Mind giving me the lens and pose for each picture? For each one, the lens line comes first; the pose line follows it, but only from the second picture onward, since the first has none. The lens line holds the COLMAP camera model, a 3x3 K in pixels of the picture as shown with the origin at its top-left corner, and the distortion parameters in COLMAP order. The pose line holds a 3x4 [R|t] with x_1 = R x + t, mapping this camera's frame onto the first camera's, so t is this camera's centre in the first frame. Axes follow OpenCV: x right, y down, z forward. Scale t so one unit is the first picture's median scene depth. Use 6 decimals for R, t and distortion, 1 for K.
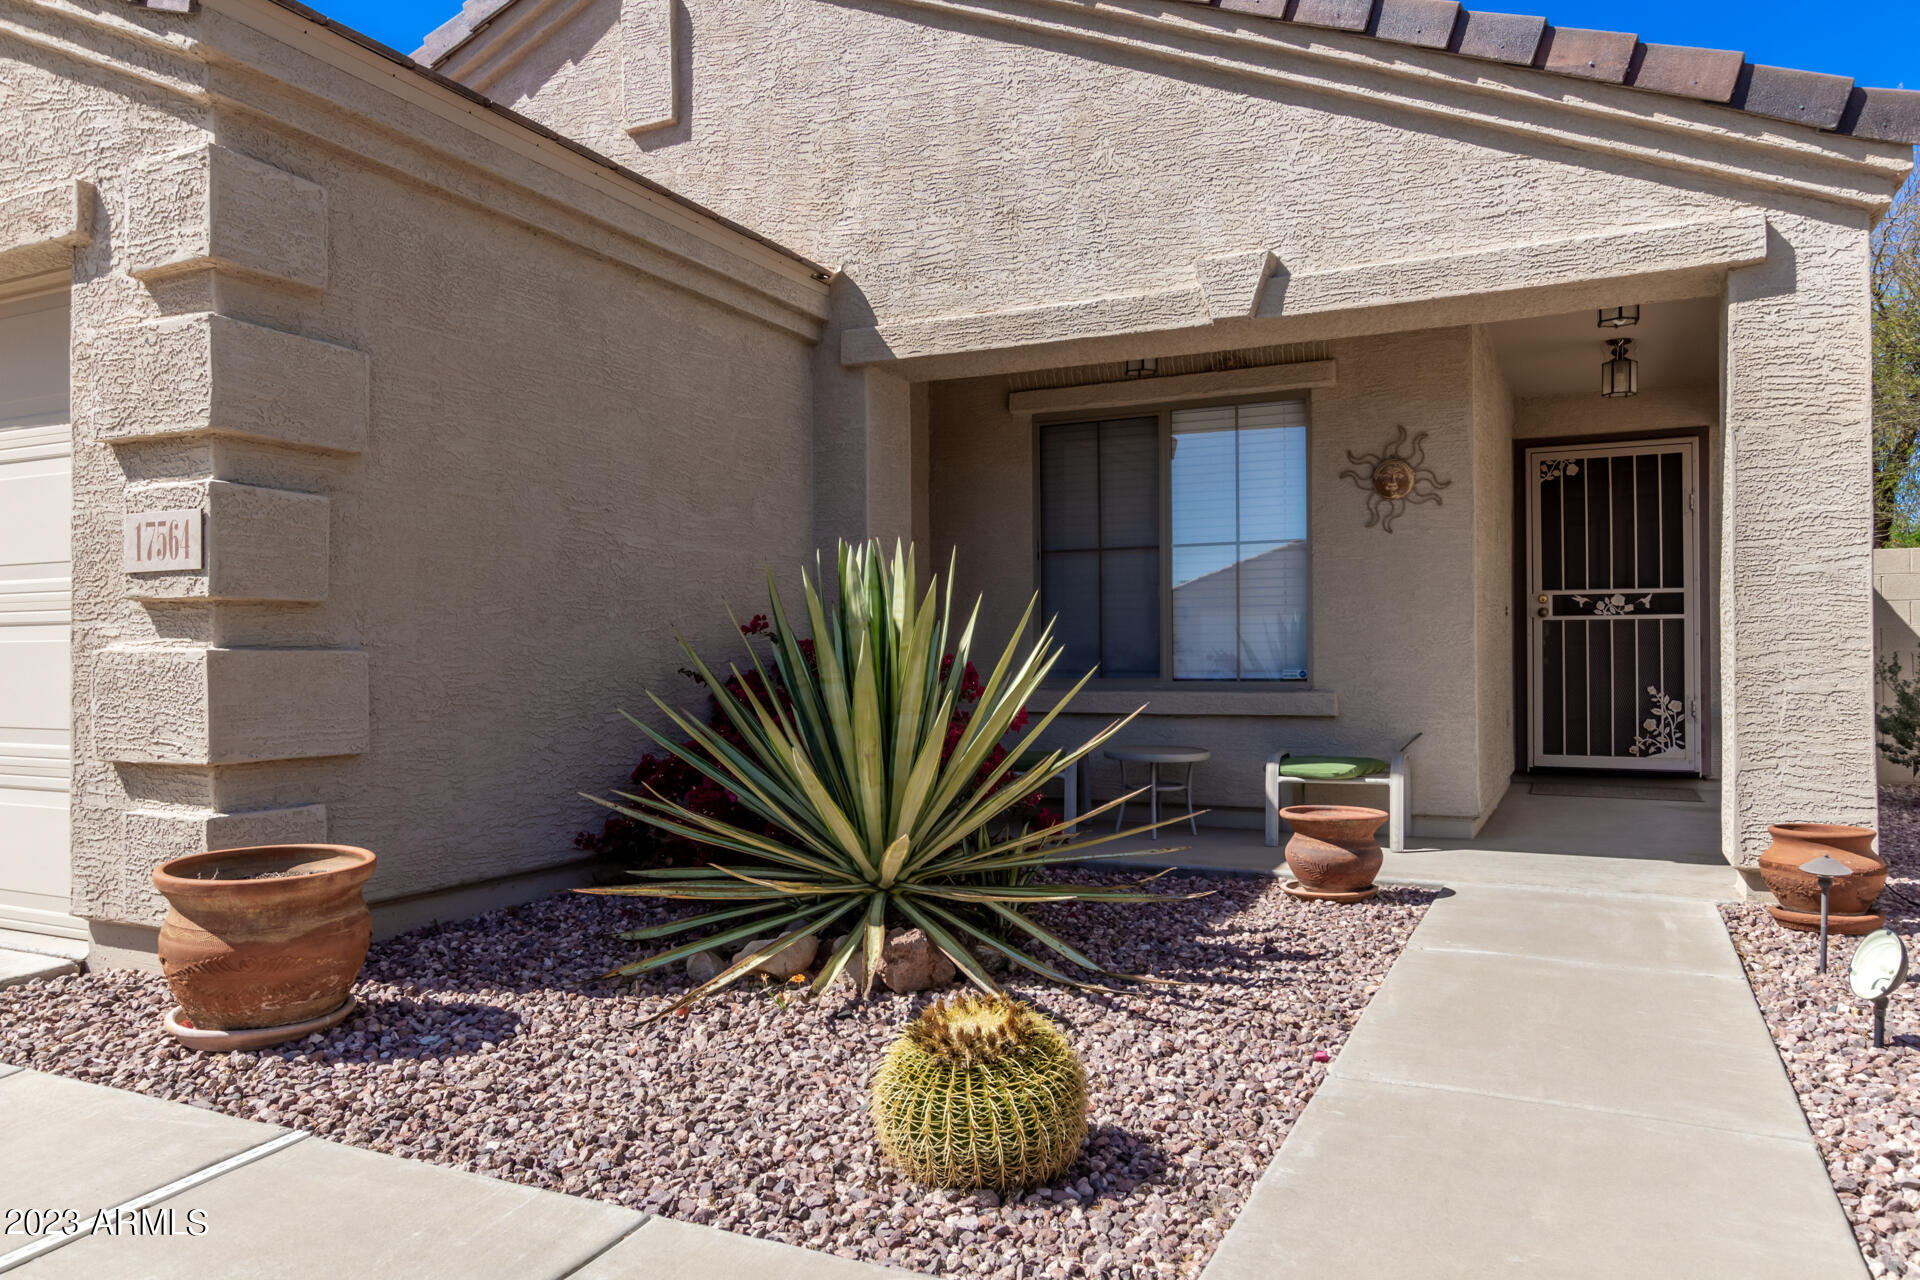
lens RADIAL K [[1326.2, 0, 961.9], [0, 1326.2, 643.3], [0, 0, 1]] dist [0.006008, 0.000060]
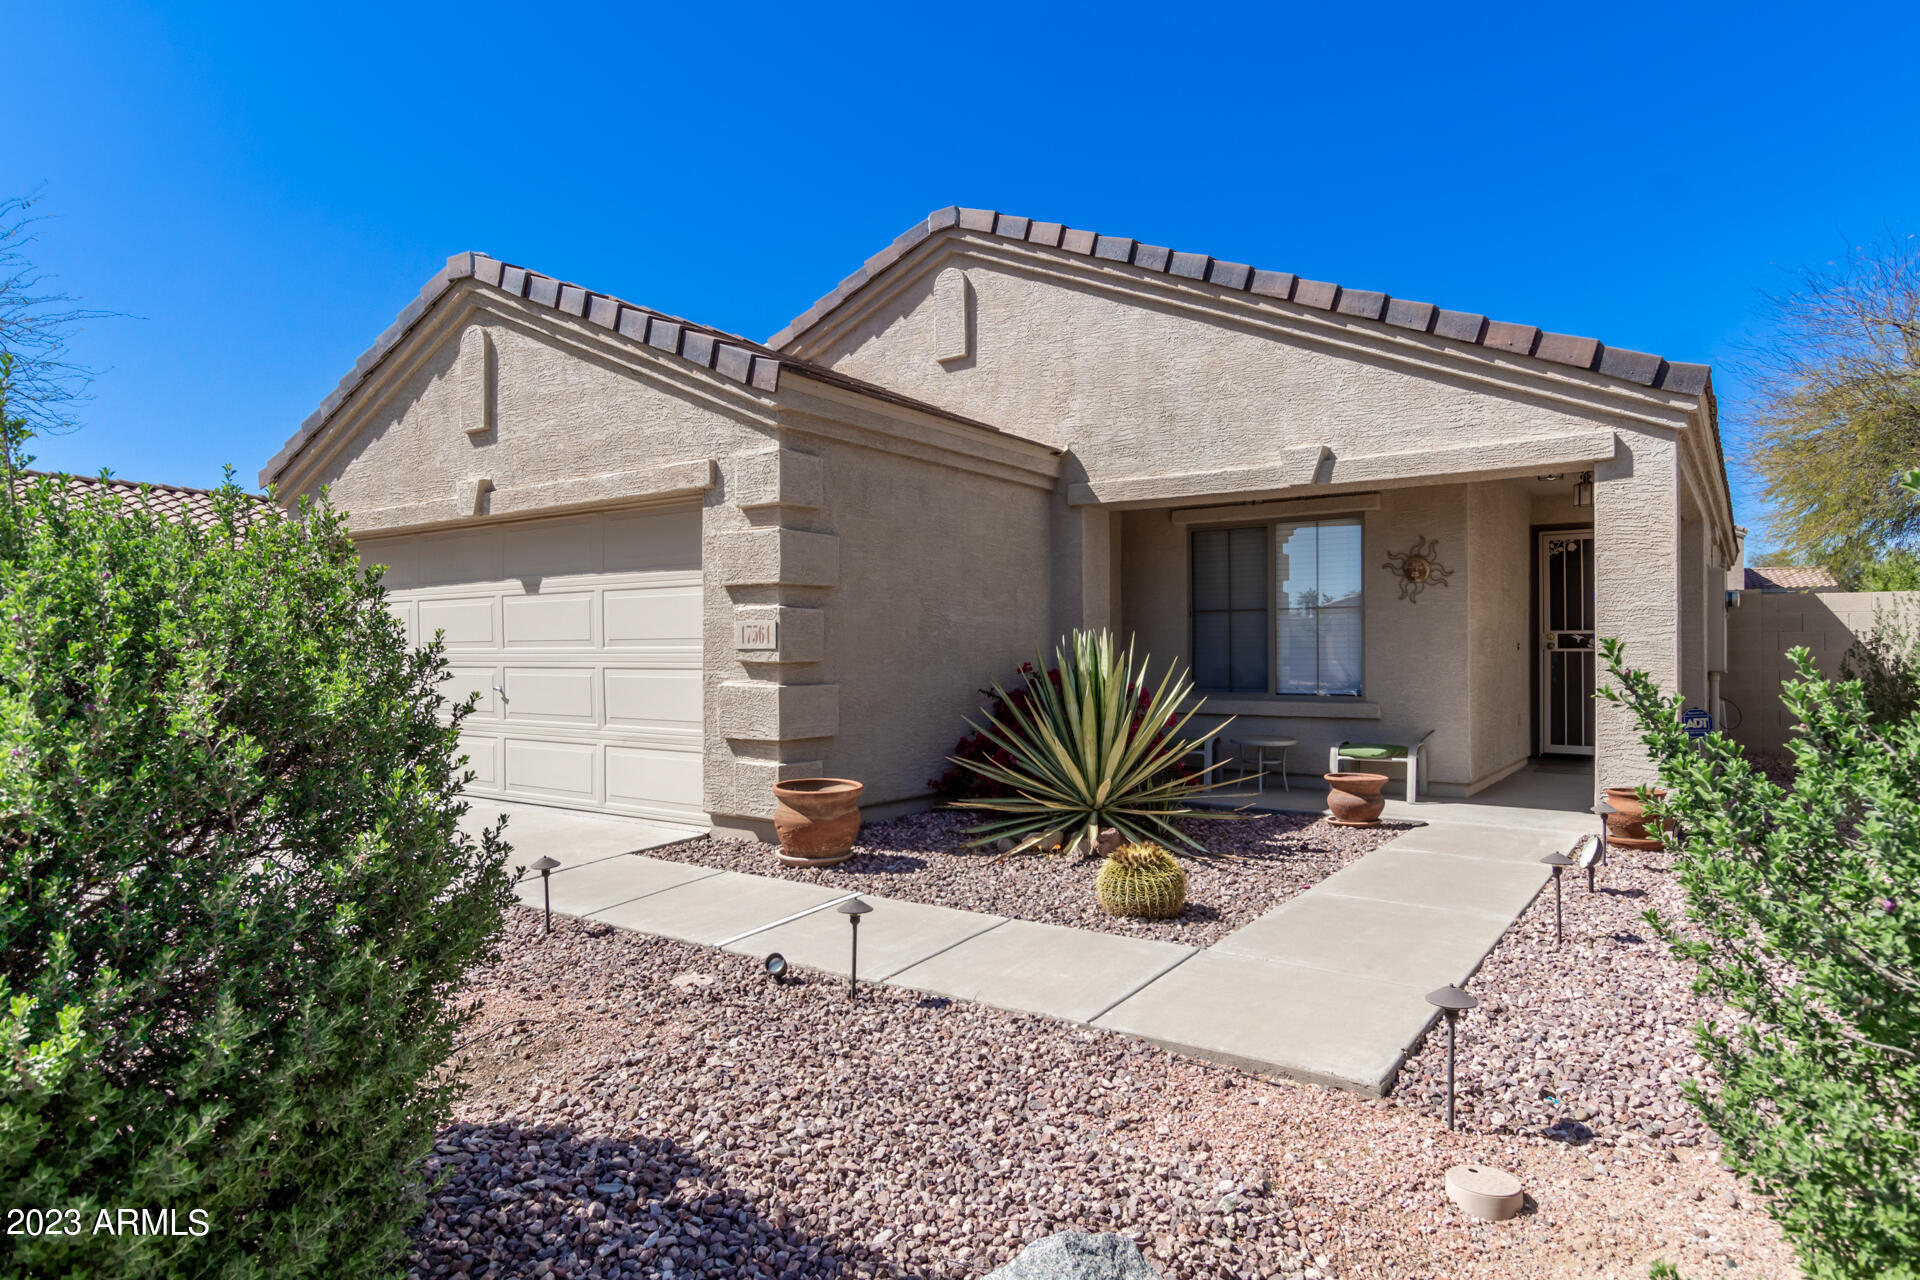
lens RADIAL K [[1138.3, 0, 962.0], [0, 1138.3, 640.0], [0, 0, 1]] dist [-0.001696, 0.001274]
pose [[0.986644, 0.001112, -0.162888, 0.015398], [-0.000816, 0.999998, 0.001885, -0.056340], [0.162890, -0.001727, 0.986643, -0.578573]]
